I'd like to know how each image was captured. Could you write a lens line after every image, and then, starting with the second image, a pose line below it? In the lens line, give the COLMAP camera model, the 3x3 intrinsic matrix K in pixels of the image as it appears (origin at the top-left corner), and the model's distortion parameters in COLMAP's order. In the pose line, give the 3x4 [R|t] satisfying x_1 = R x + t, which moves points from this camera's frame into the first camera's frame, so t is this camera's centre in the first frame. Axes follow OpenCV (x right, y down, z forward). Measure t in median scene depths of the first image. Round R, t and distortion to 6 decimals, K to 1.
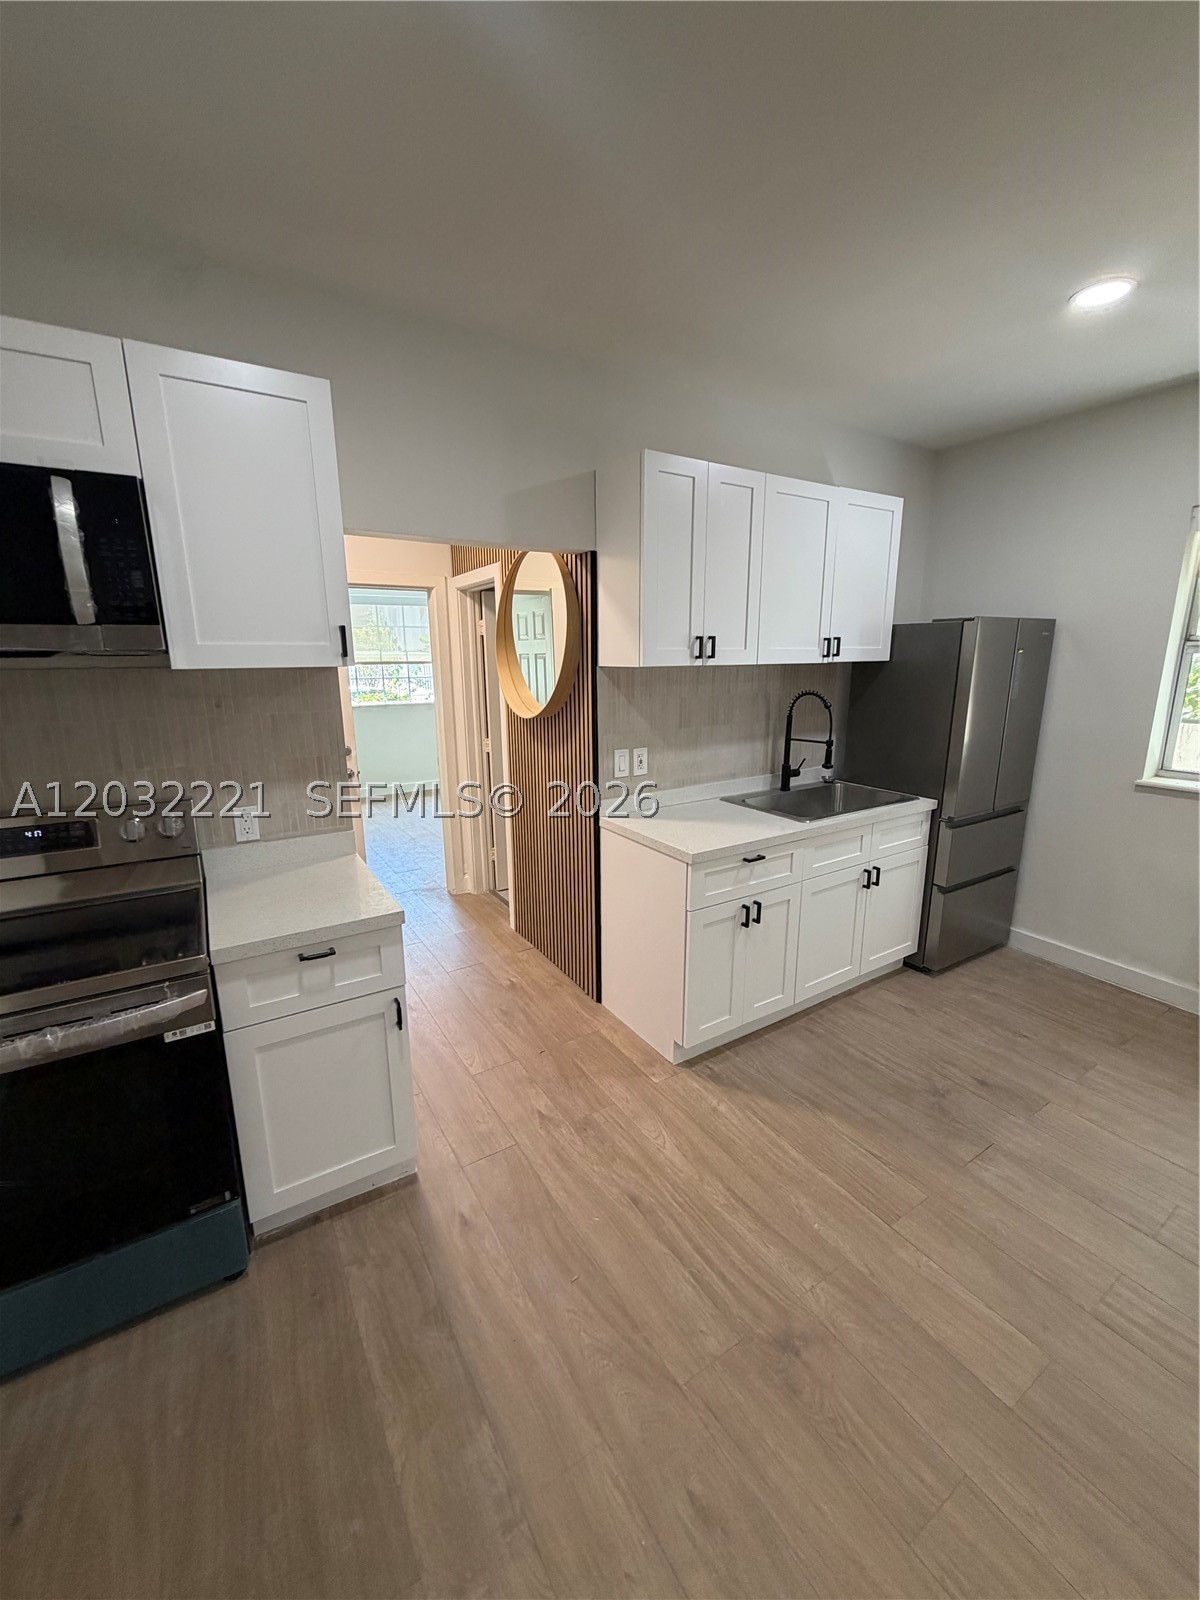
lens RADIAL K [[637.2, 0, 601.6], [0, 637.2, 796.8], [0, 0, 1]] dist [0.000077, 0.000393]
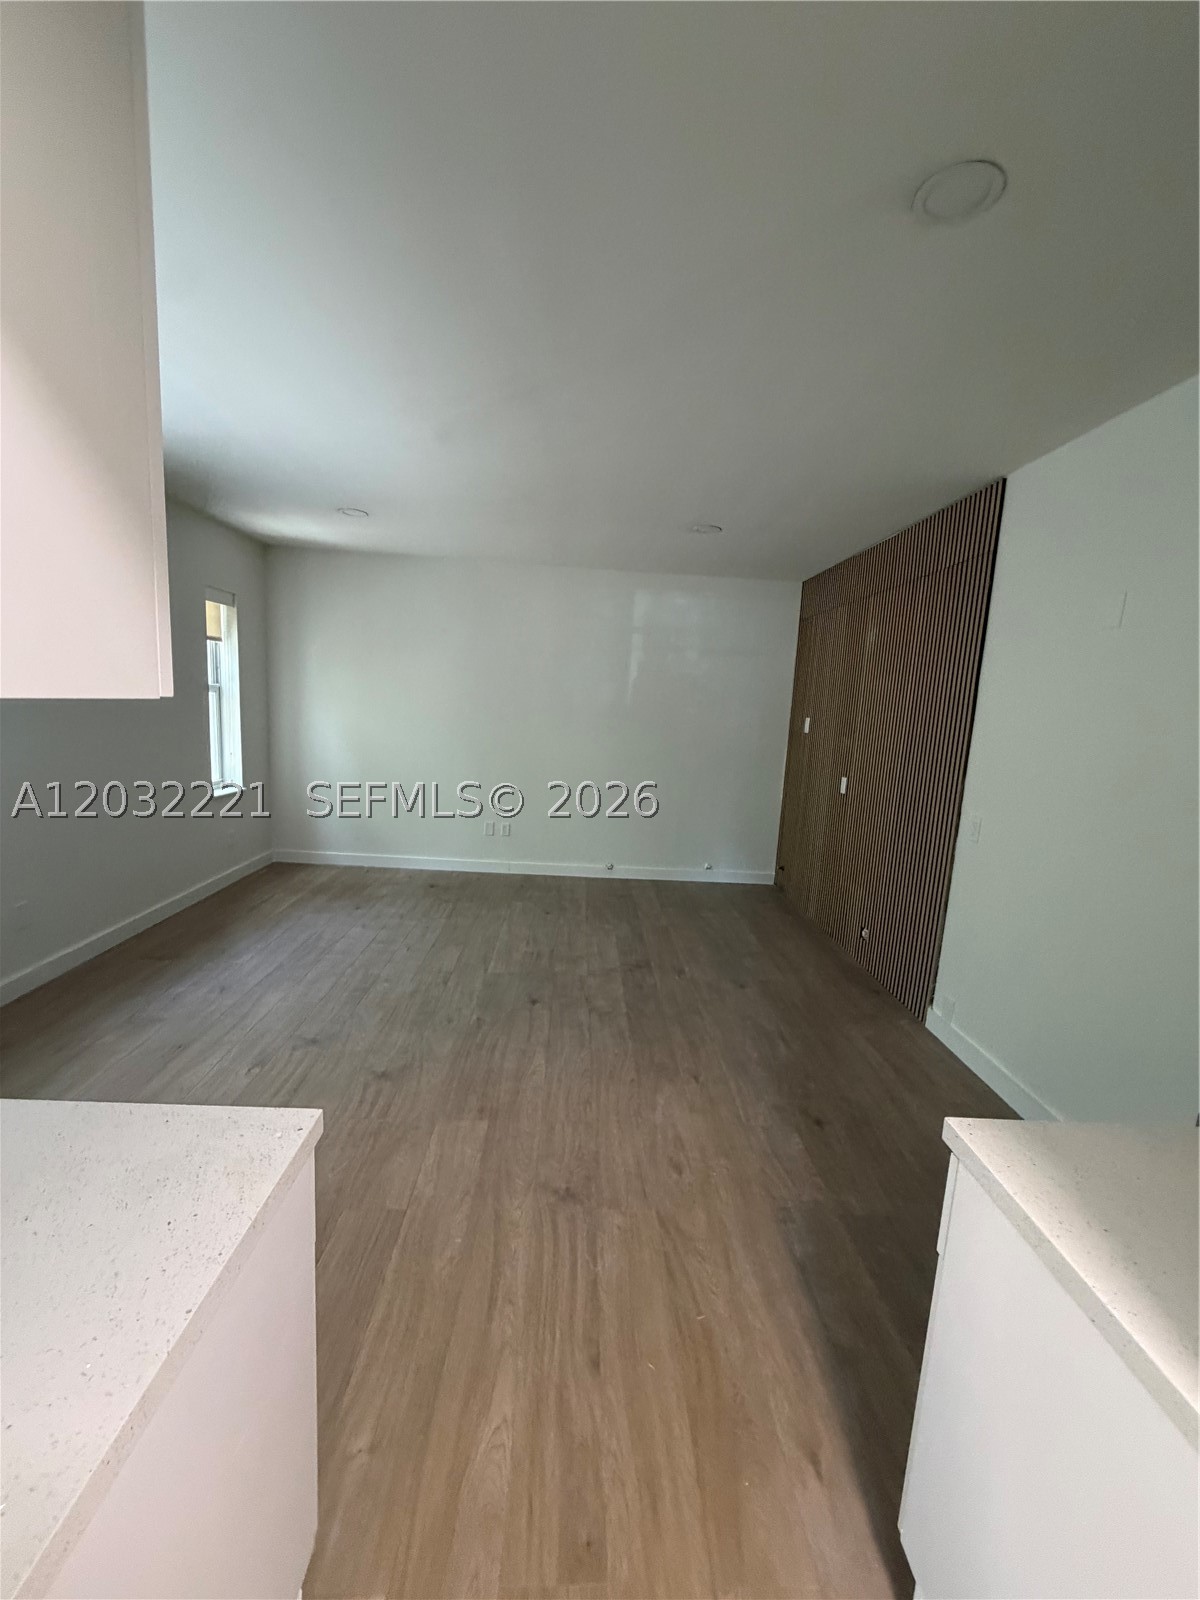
lens RADIAL K [[637.2, 0, 601.6], [0, 637.2, 796.8], [0, 0, 1]] dist [0.000077, 0.000393]
pose [[-0.864073, -0.116146, 0.489783, -0.234114], [0.060304, 0.942123, 0.329800, -0.267137], [-0.499741, 0.314507, -0.807059, 1.260927]]
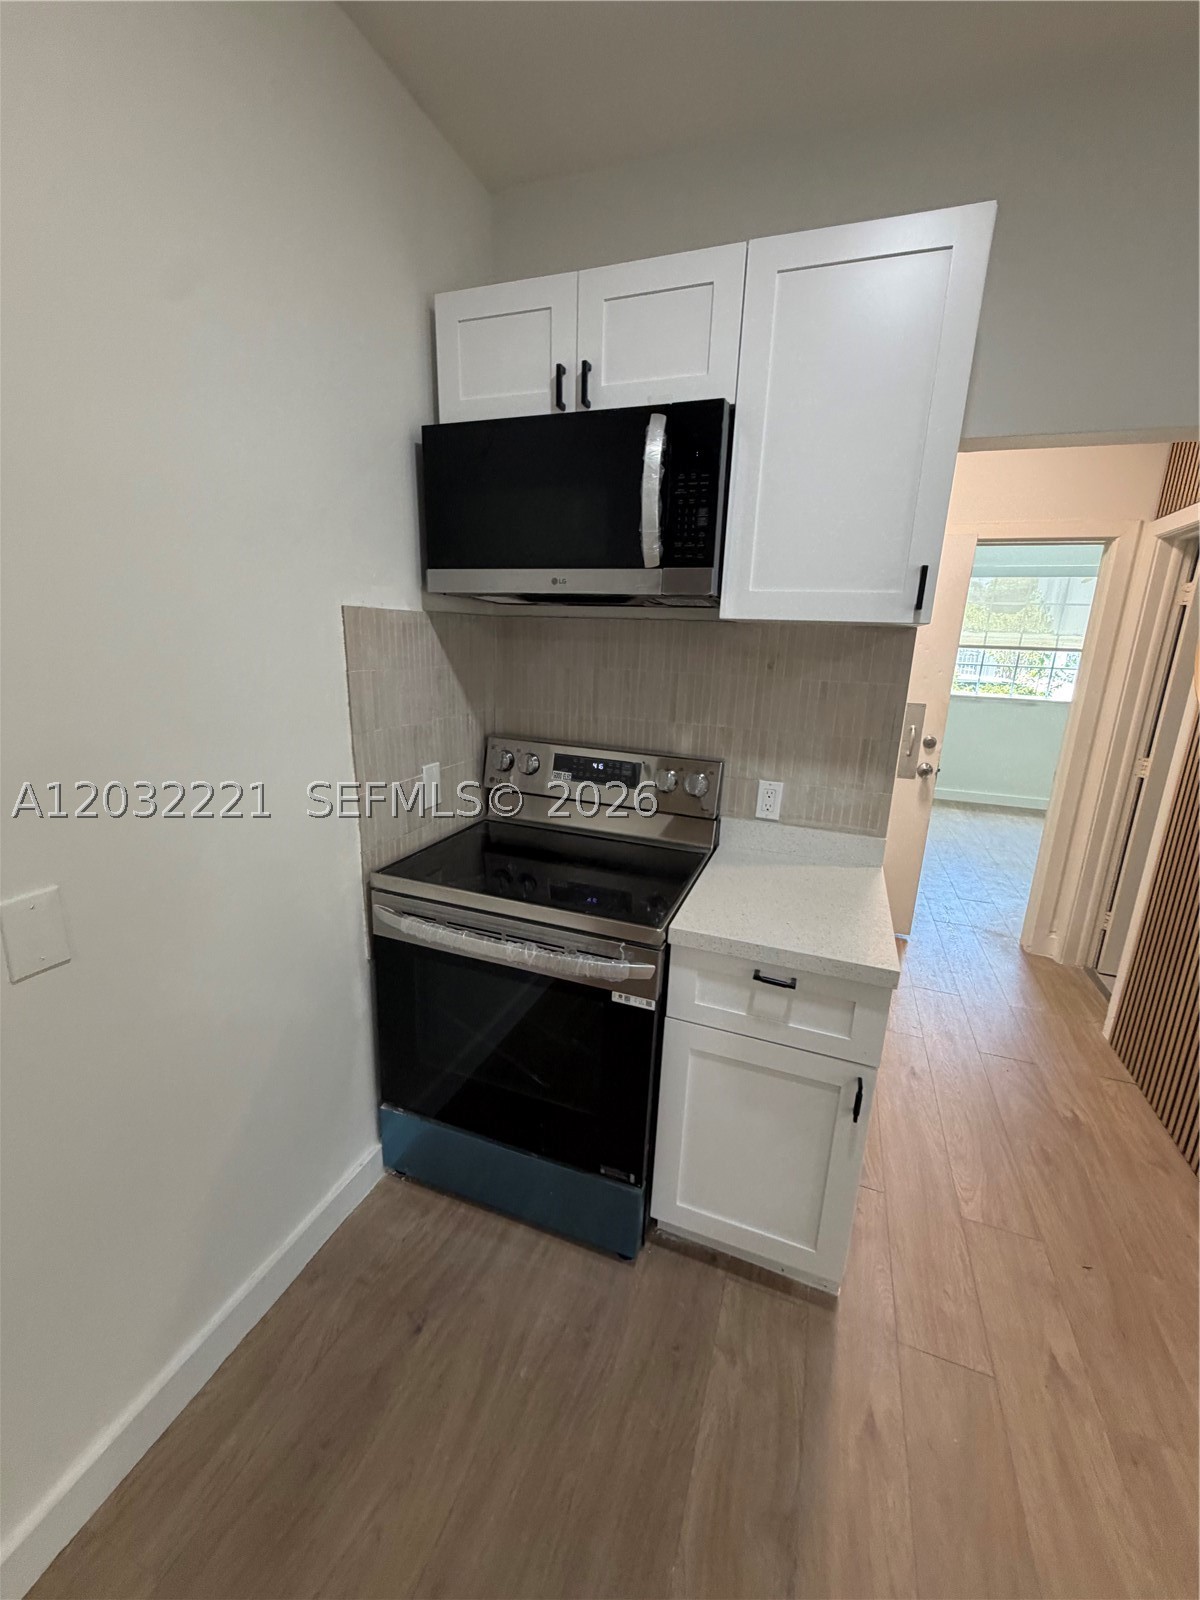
lens RADIAL K [[637.2, 0, 601.6], [0, 637.2, 796.8], [0, 0, 1]] dist [0.000077, 0.000393]
pose [[0.612508, 0.223937, -0.758081, -0.019312], [-0.209326, 0.970745, 0.117629, -0.017835], [0.762245, 0.086637, 0.641465, 0.231944]]
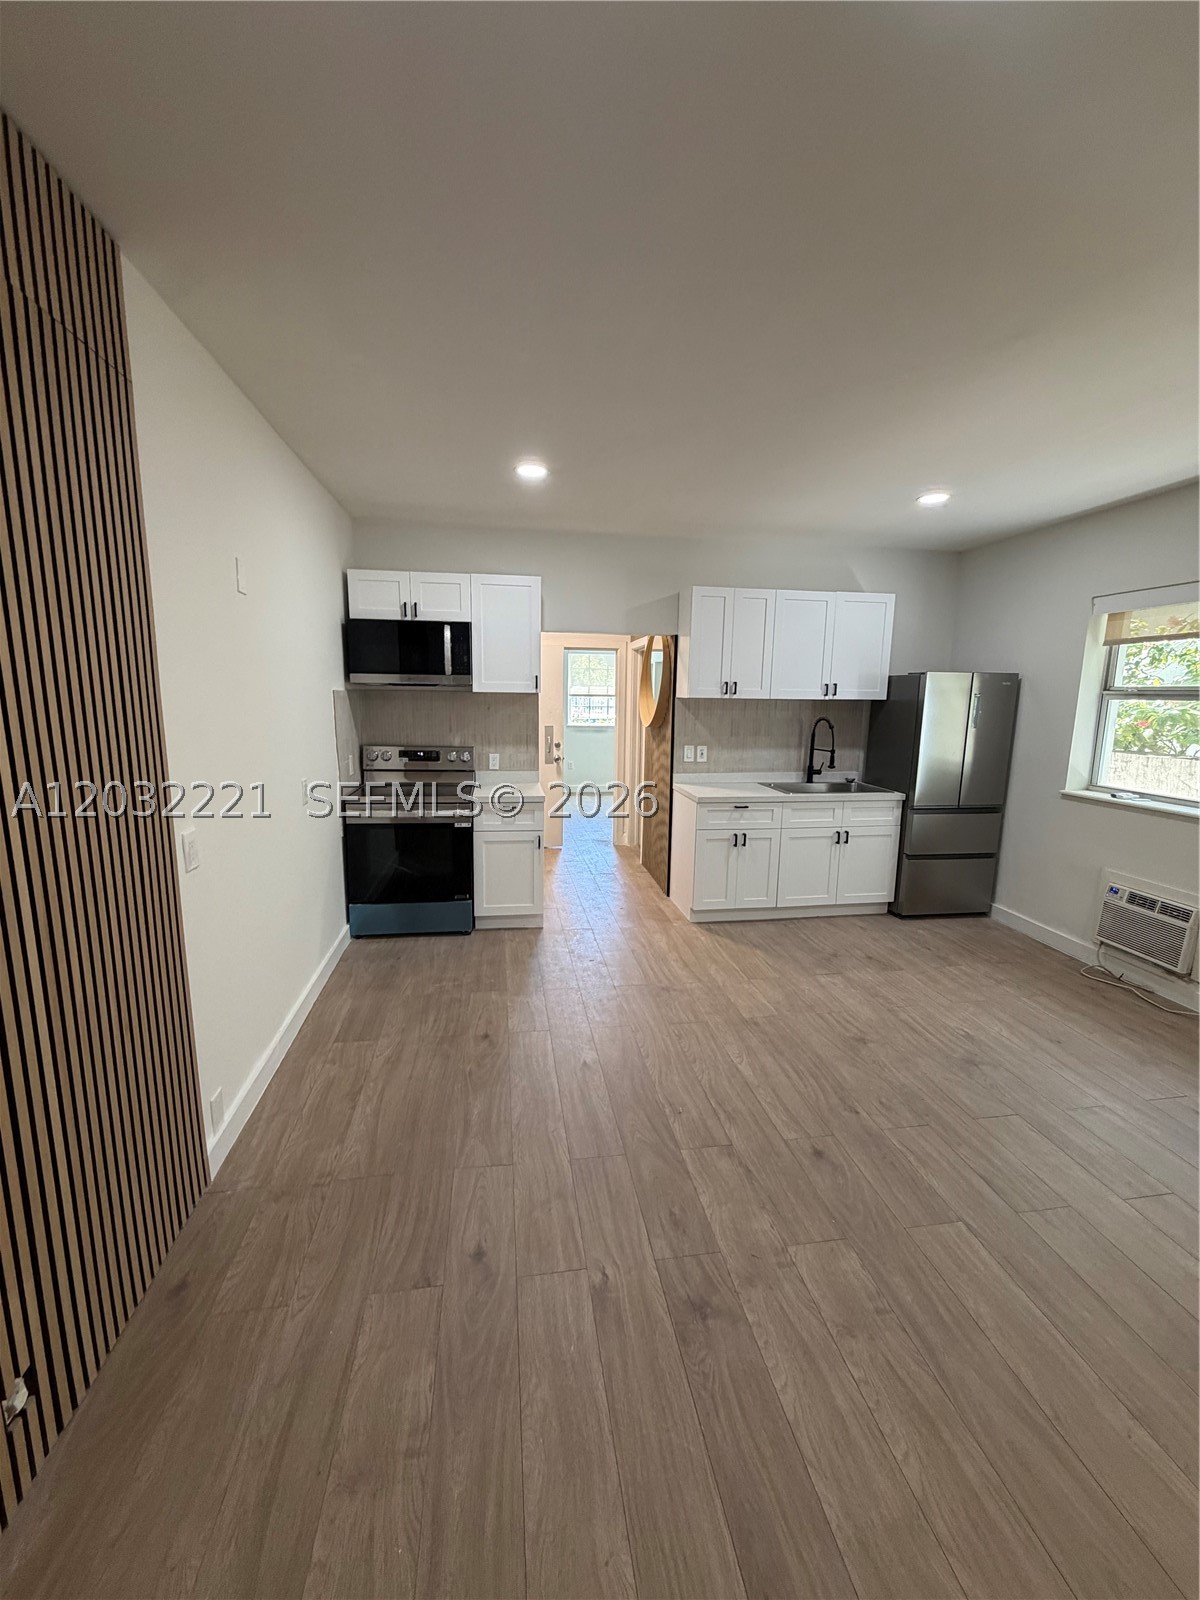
lens RADIAL K [[637.2, 0, 601.6], [0, 637.2, 796.8], [0, 0, 1]] dist [0.000077, 0.000393]
pose [[0.920996, 0.084309, -0.380340, 0.625245], [-0.106235, 0.993653, -0.036987, 0.199270], [0.374808, 0.074470, 0.924107, -0.878696]]
